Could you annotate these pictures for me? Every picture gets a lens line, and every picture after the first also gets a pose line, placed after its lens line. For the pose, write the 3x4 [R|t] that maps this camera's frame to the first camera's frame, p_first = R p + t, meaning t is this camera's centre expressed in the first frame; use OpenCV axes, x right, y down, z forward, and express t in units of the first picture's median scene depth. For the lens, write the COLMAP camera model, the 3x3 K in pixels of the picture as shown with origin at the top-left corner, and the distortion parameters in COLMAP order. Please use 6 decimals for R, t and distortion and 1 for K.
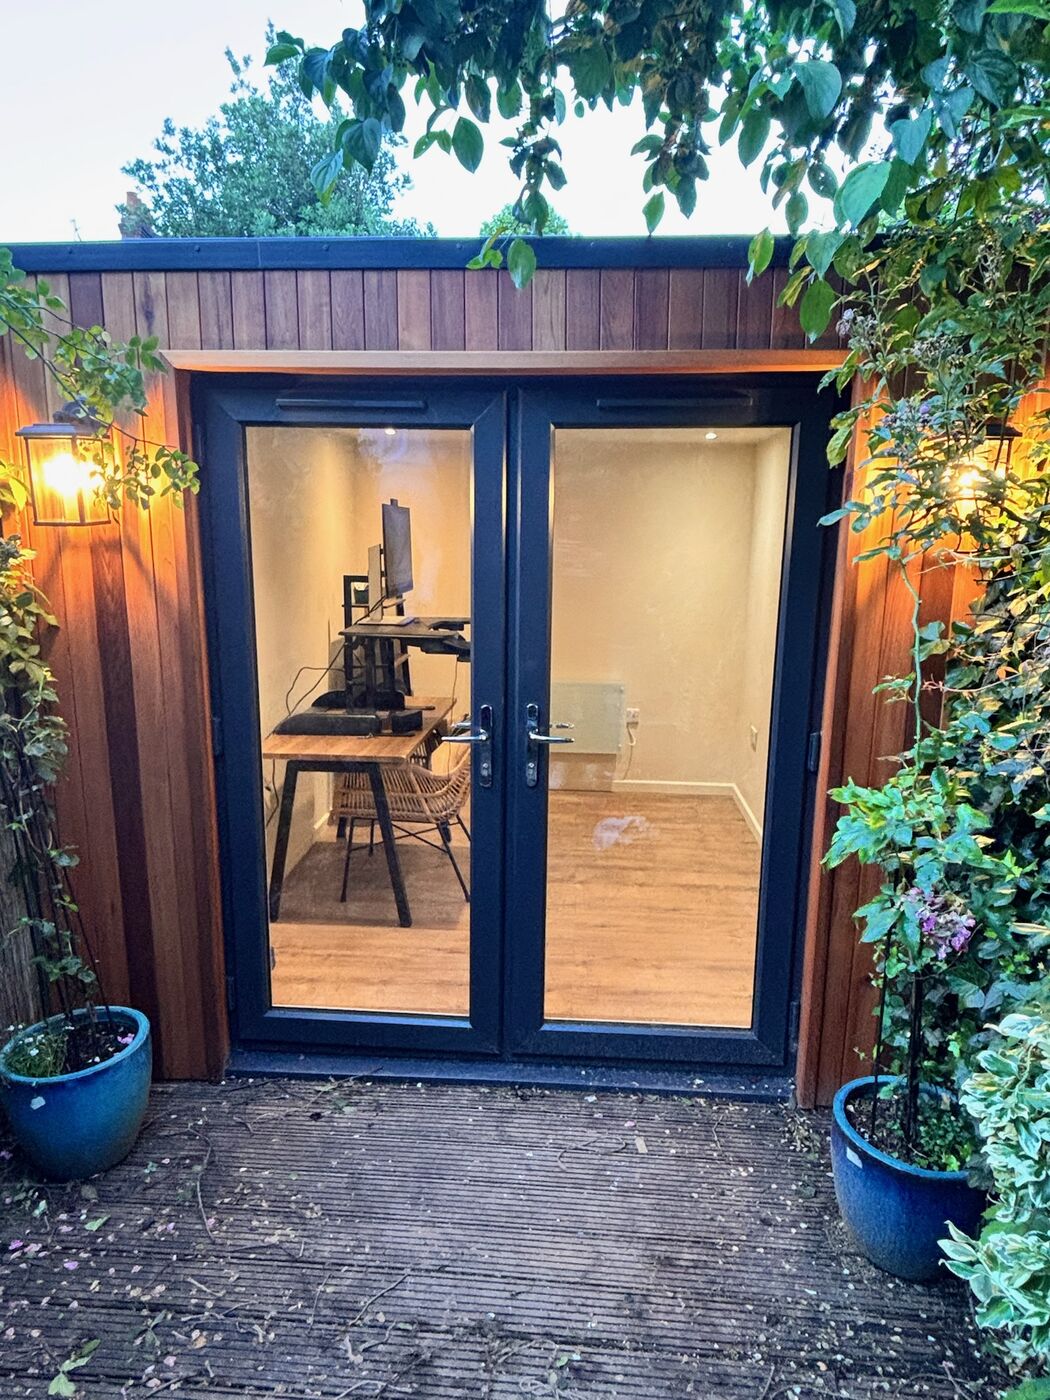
lens RADIAL K [[879.2, 0, 525.0], [0, 879.2, 700.0], [0, 0, 1]] dist [0.016556, -0.001701]
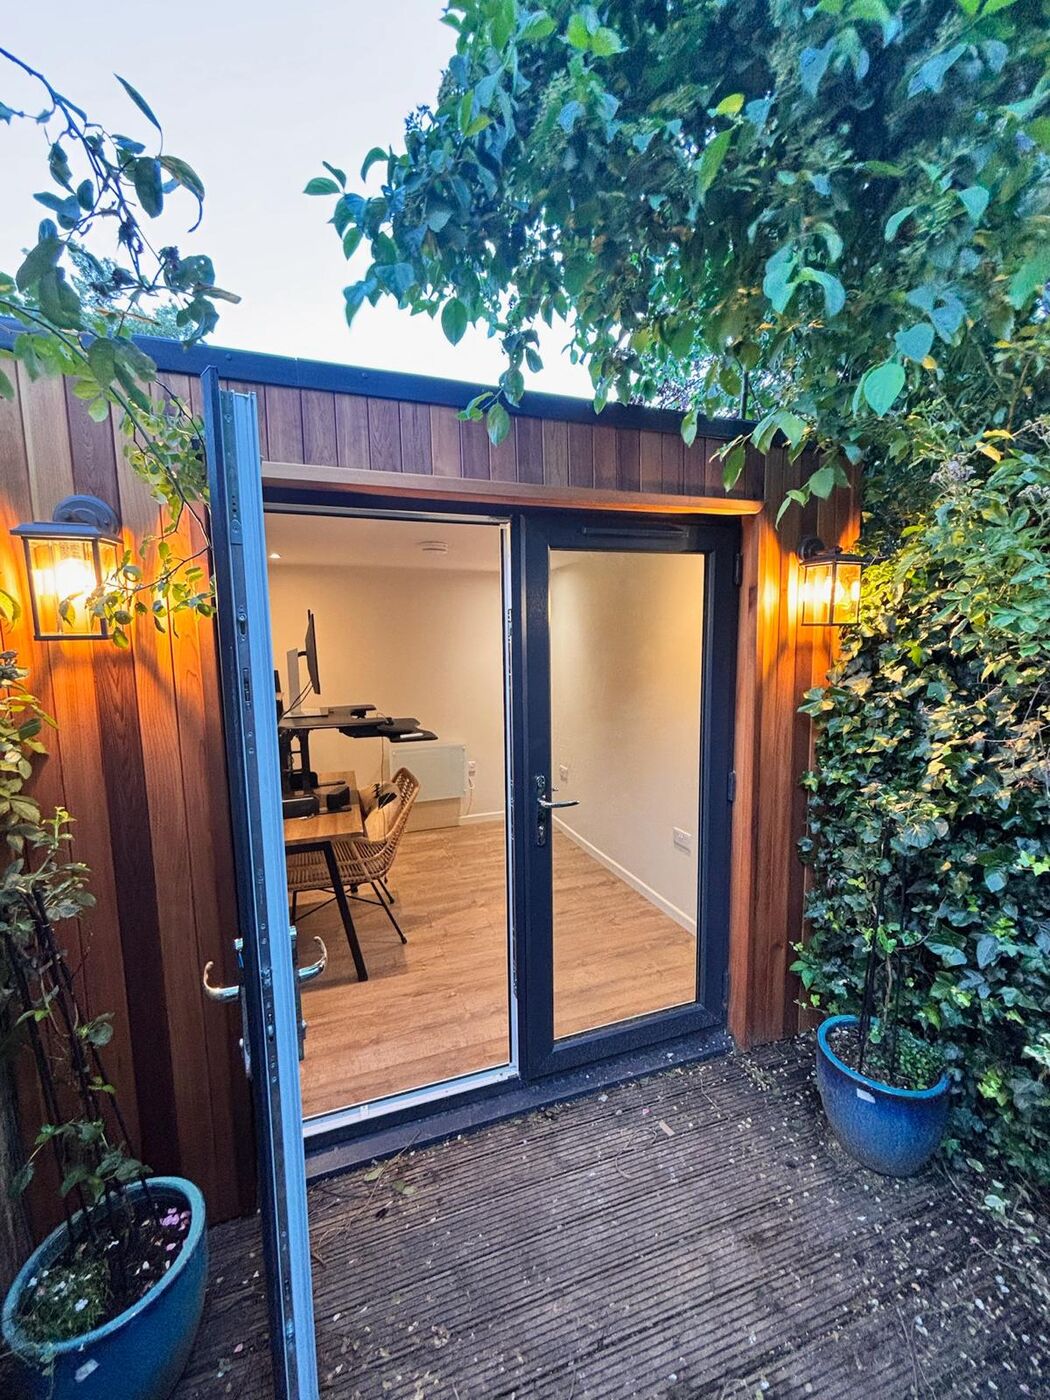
lens RADIAL K [[582.2, 0, 525.5], [0, 582.2, 701.7], [0, 0, 1]] dist [0.011337, 0.000176]
pose [[0.914173, -0.070742, 0.399103, -0.345731], [0.100697, 0.993420, -0.054567, -0.059463], [-0.392617, 0.090073, 0.915281, 0.300966]]
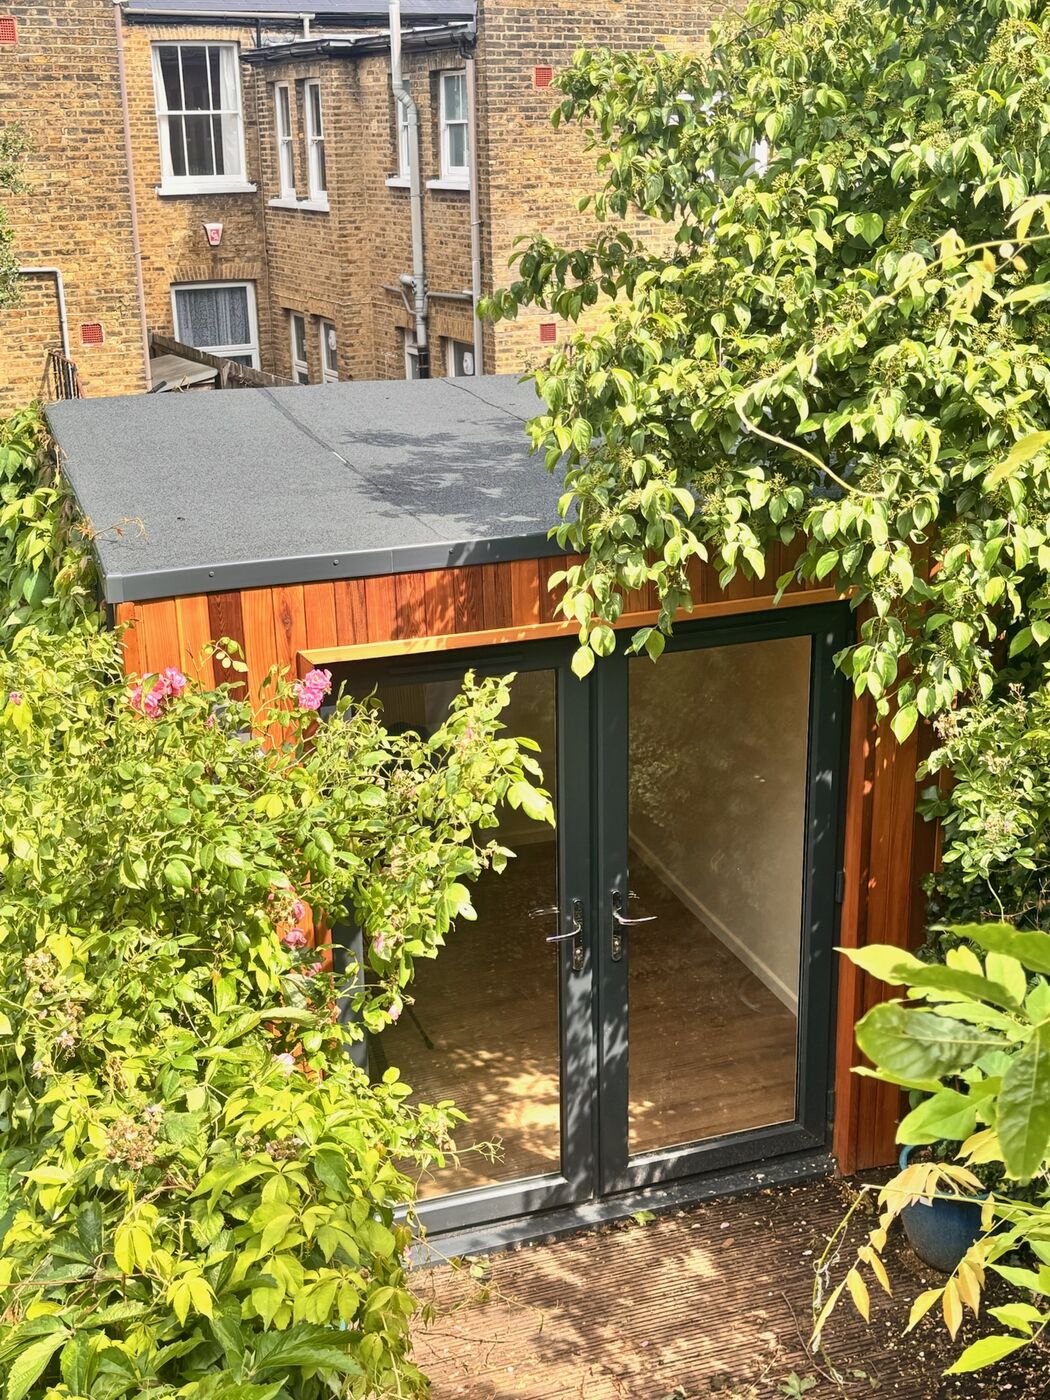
lens RADIAL K [[1734.0, 0, 525.0], [0, 1734.0, 700.0], [0, 0, 1]] dist [0.021084, 0.016358]
pose [[0.928668, -0.148092, 0.340066, -0.873147], [0.098987, 0.982536, 0.157555, -0.637664], [-0.357460, -0.112654, 0.927109, -1.035035]]
